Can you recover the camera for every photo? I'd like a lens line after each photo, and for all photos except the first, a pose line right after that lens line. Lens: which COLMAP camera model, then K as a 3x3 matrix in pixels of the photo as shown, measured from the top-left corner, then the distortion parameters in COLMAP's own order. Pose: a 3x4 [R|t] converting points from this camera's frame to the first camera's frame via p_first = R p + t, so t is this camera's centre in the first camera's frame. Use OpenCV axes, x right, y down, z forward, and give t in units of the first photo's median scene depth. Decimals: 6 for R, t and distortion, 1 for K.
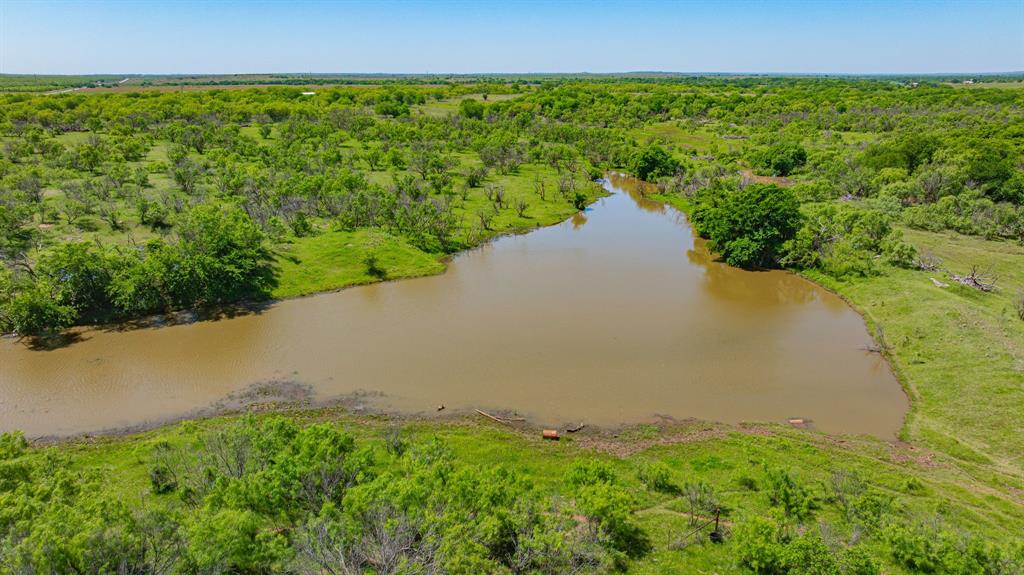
lens RADIAL K [[711.8, 0, 512.0], [0, 711.8, 287.5], [0, 0, 1]] dist [-0.036715, 0.030239]
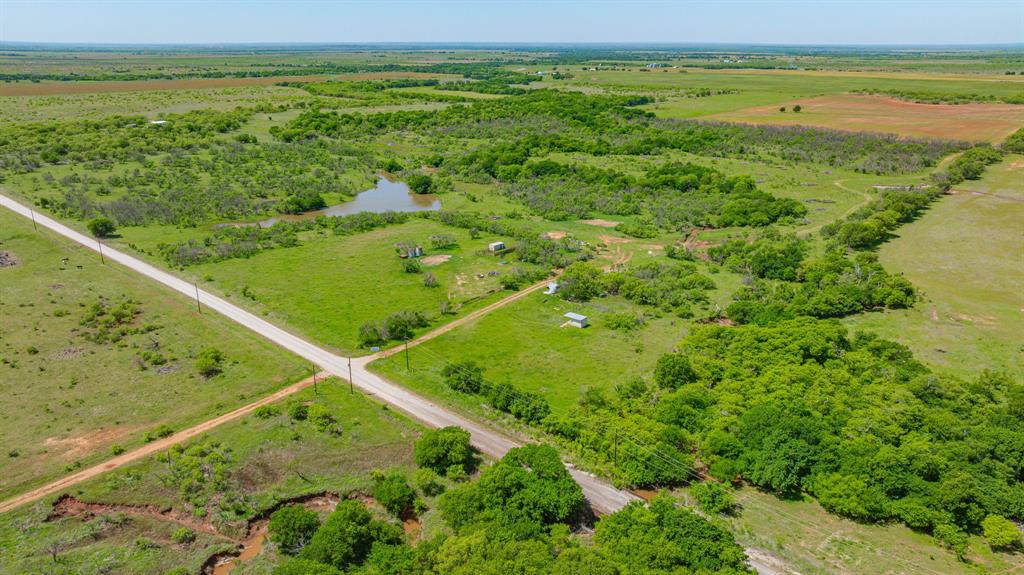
lens RADIAL K [[711.8, 0, 512.0], [0, 711.8, 287.5], [0, 0, 1]] dist [-0.036715, 0.030239]
pose [[0.918334, -0.123601, 0.376013, -0.626496], [0.107819, 0.992184, 0.062819, 0.232538], [-0.380839, -0.017147, 0.924483, -2.338199]]
